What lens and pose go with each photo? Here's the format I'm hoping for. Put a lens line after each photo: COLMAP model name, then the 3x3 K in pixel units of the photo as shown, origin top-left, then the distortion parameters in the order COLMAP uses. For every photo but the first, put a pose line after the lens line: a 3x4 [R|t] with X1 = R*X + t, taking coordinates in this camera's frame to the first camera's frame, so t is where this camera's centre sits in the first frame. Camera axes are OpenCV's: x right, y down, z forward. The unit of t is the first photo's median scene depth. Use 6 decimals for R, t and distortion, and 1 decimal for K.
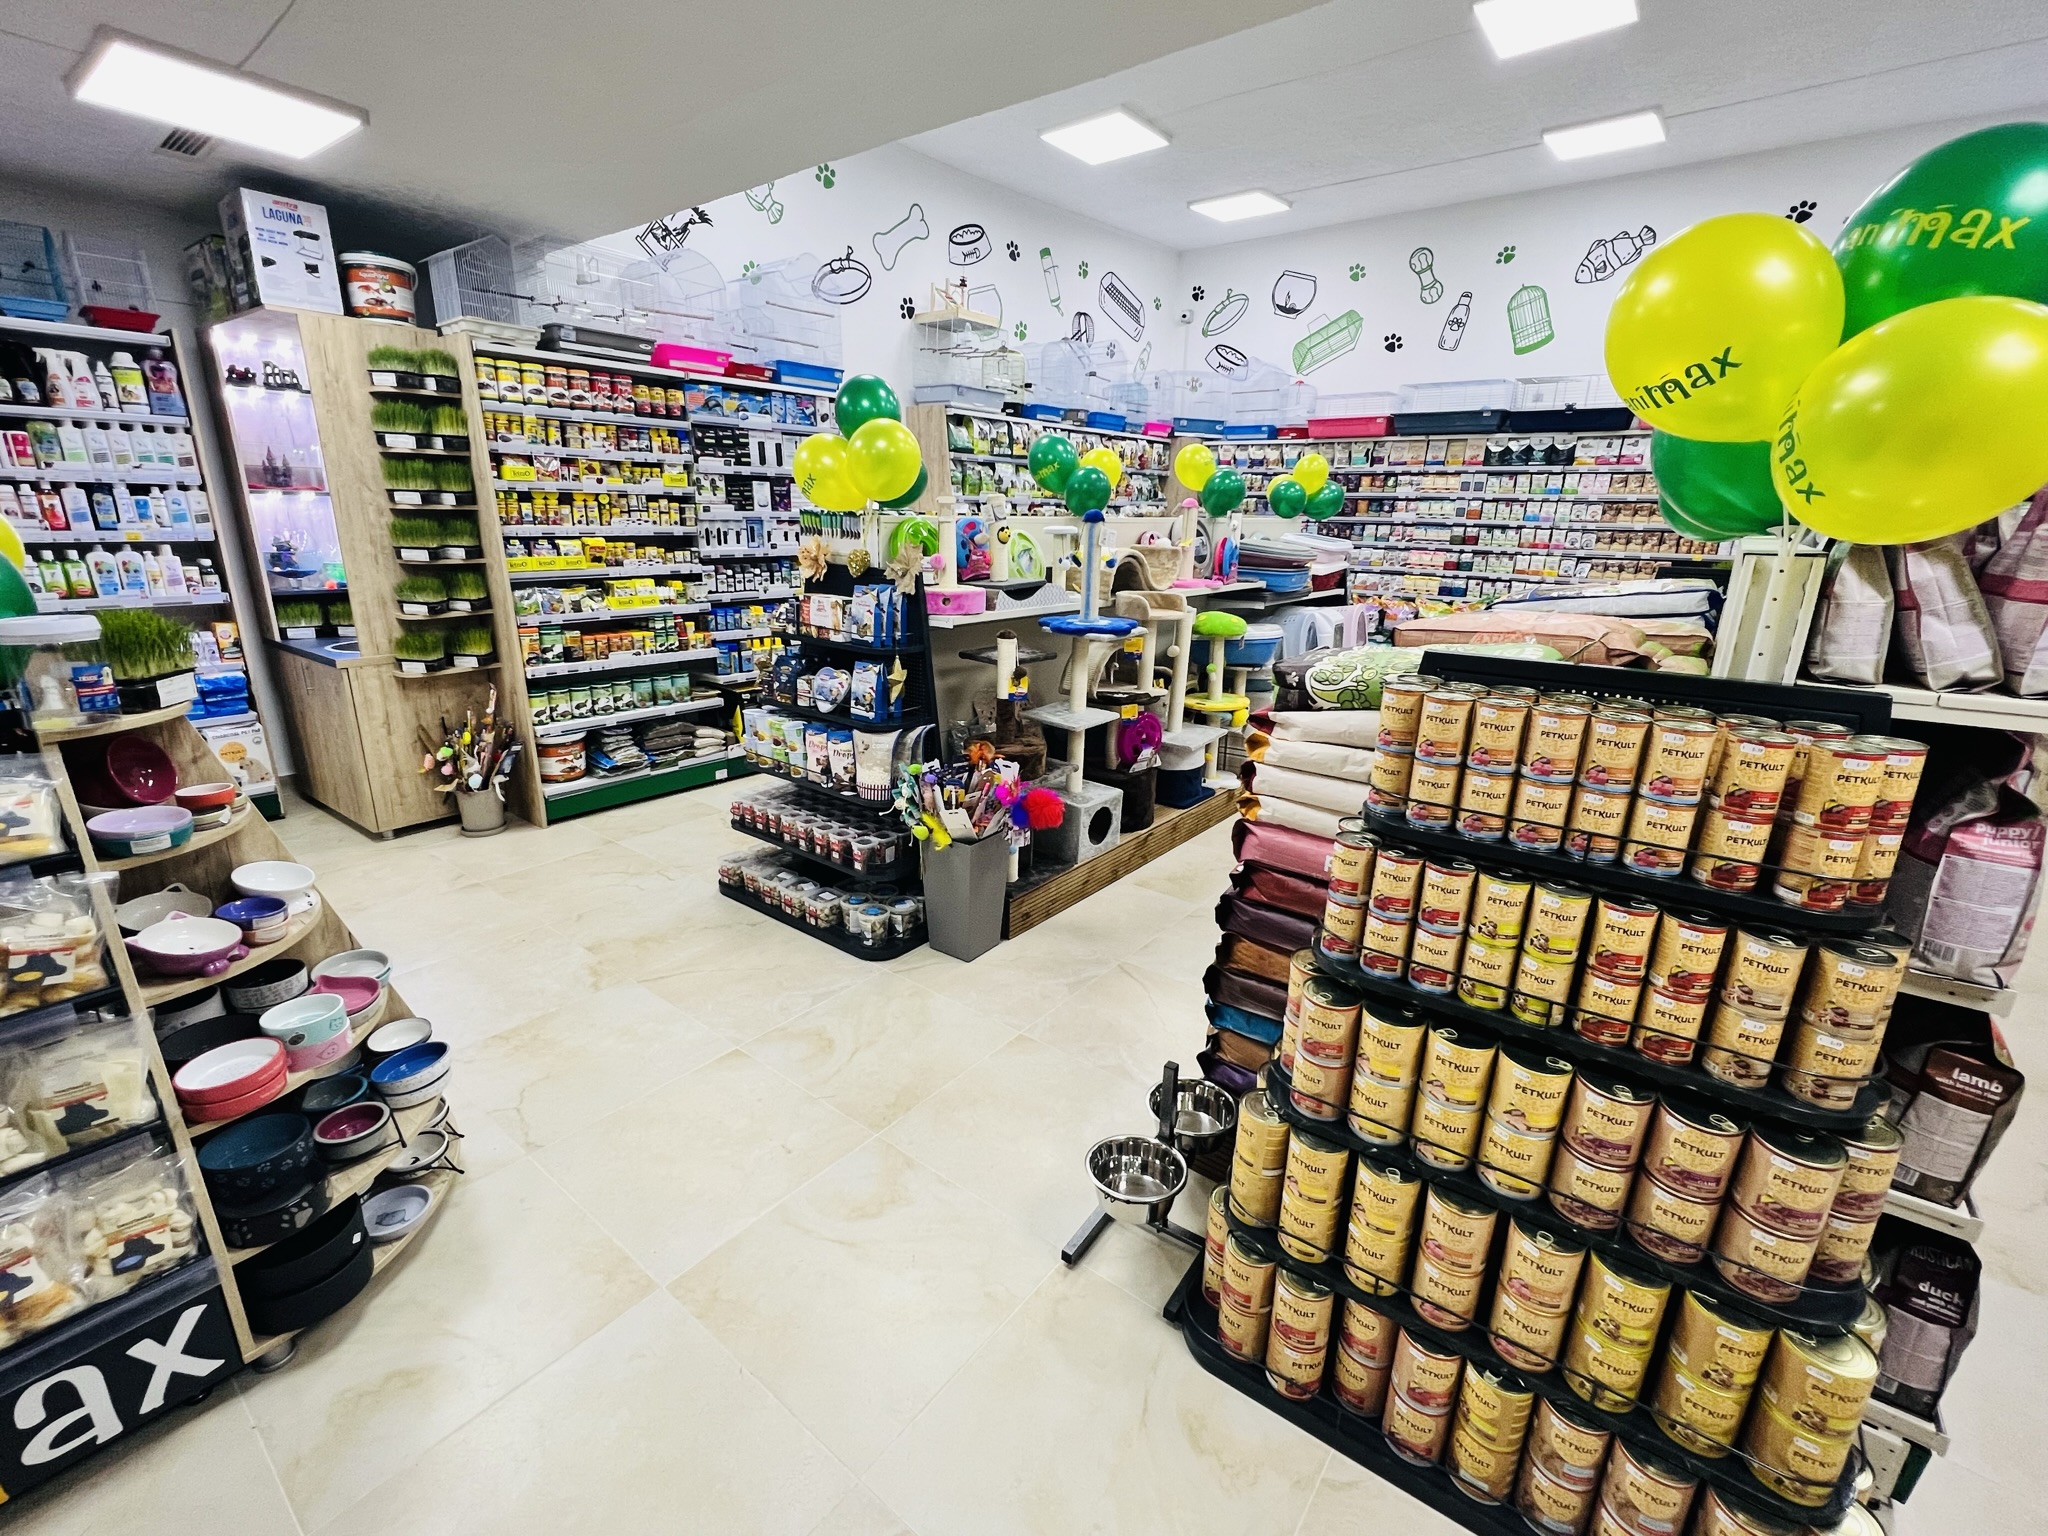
lens RADIAL K [[863.2, 0, 1024.0], [0, 863.2, 768.0], [0, 0, 1]] dist [0.002850, 0.000063]
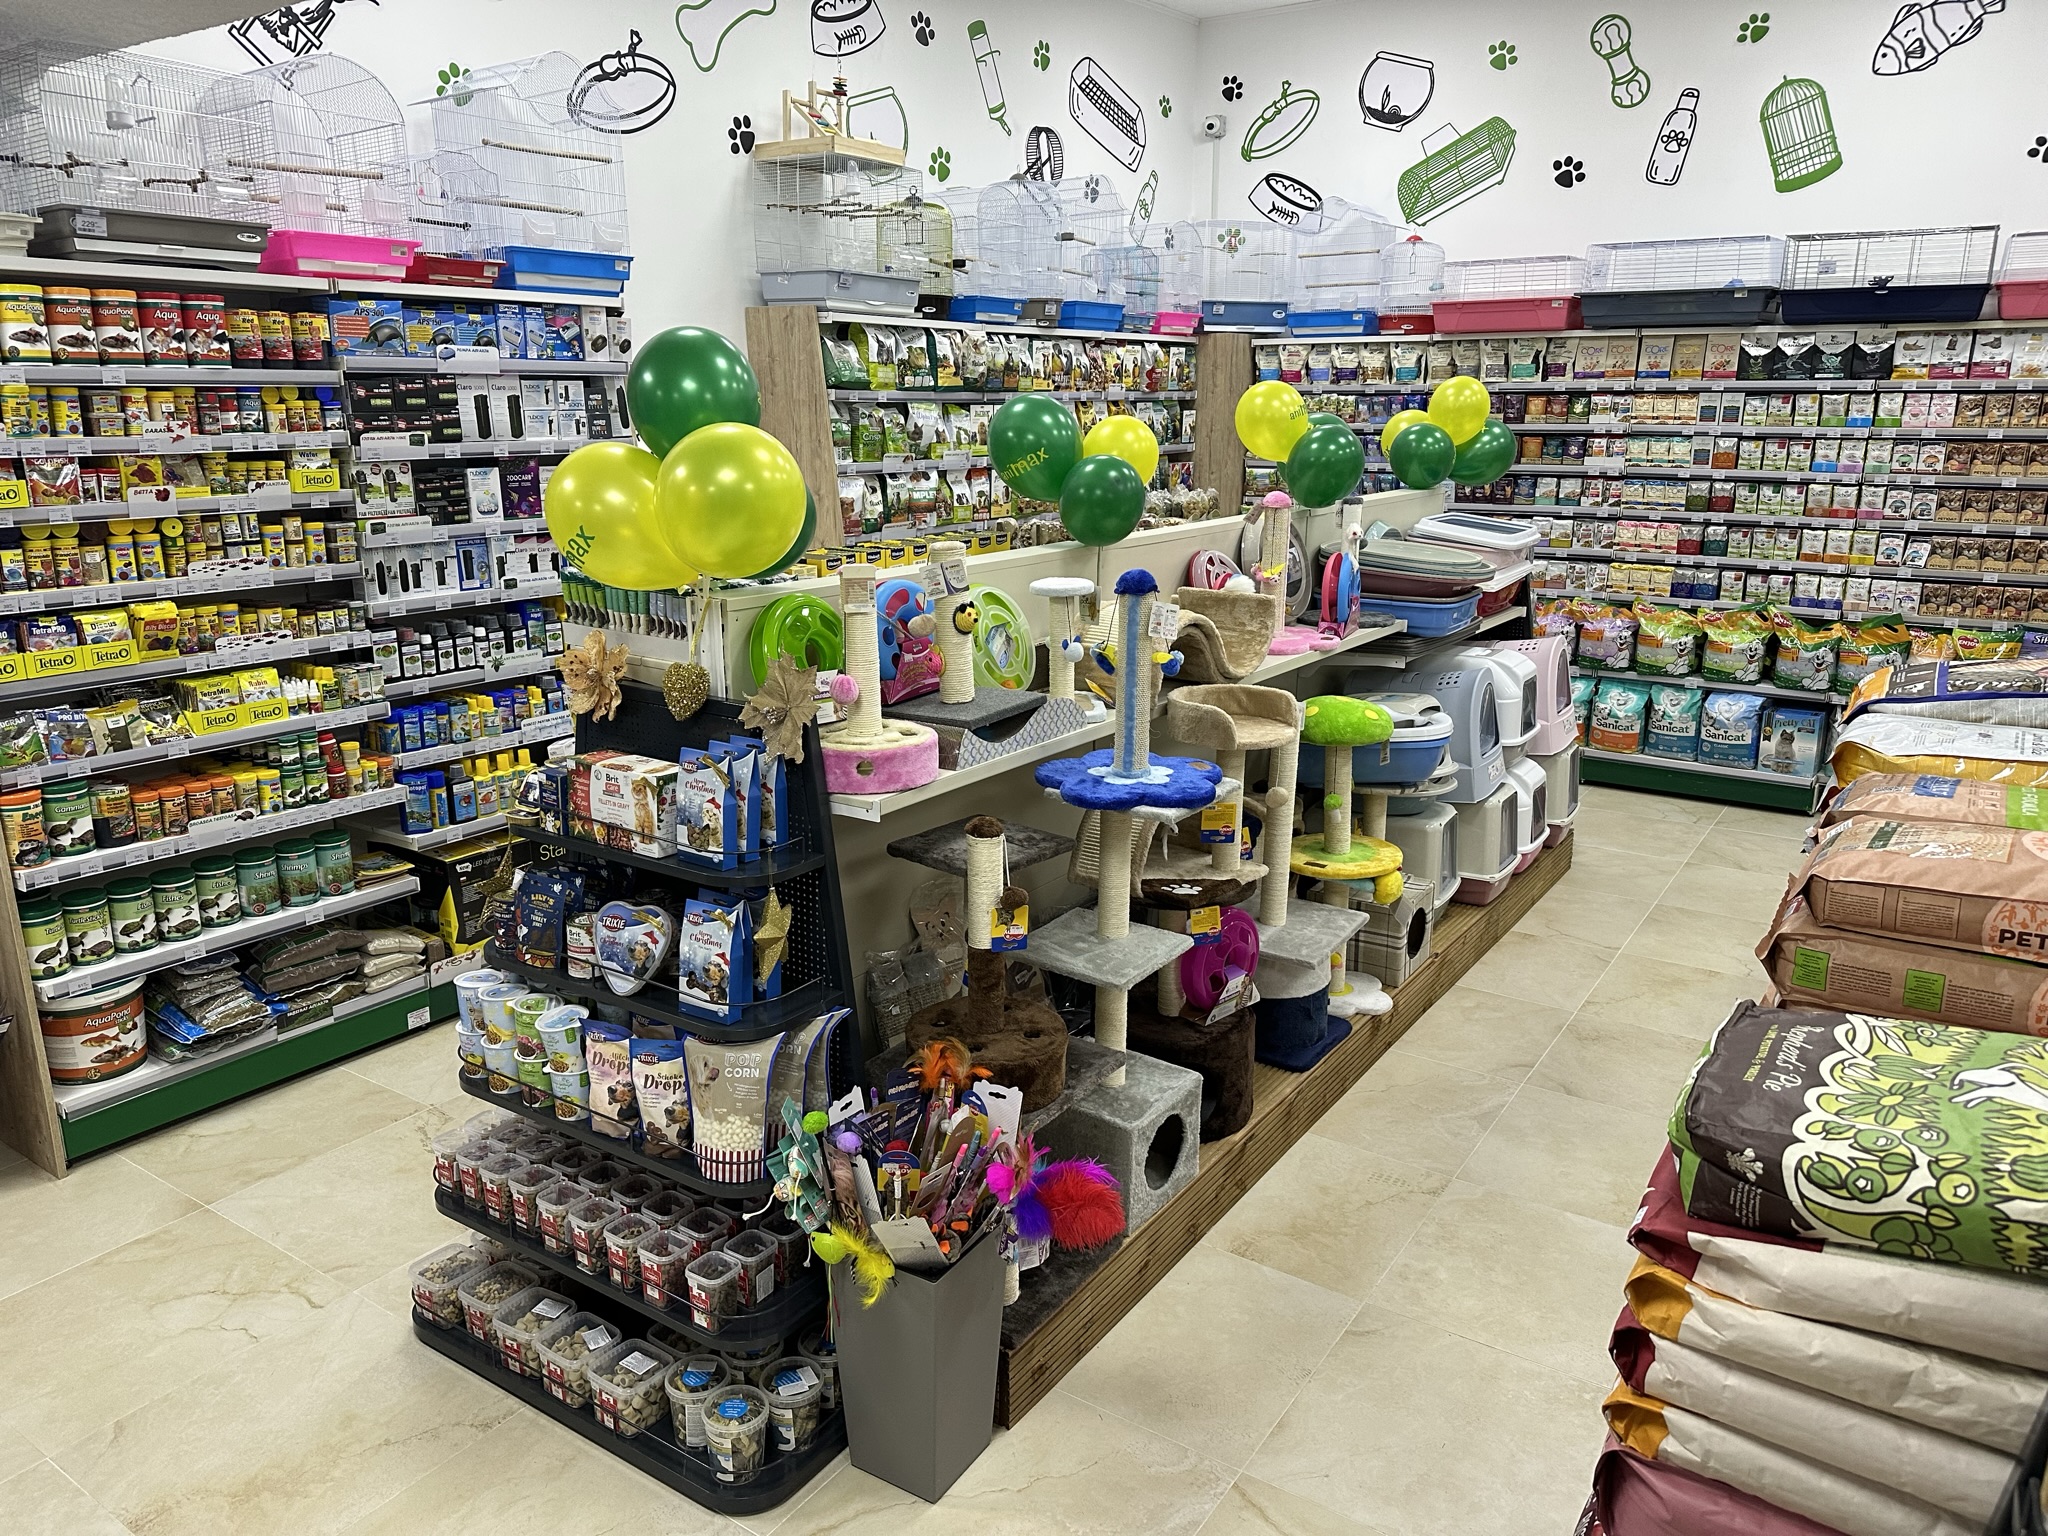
lens RADIAL K [[1418.7, 0, 1024.0], [0, 1418.7, 768.0], [0, 0, 1]] dist [0.037768, -0.039274]
pose [[0.997527, -0.037408, 0.059498, -0.028807], [0.039872, 0.998372, -0.040779, -0.097724], [-0.057876, 0.043050, 0.997395, 0.104975]]
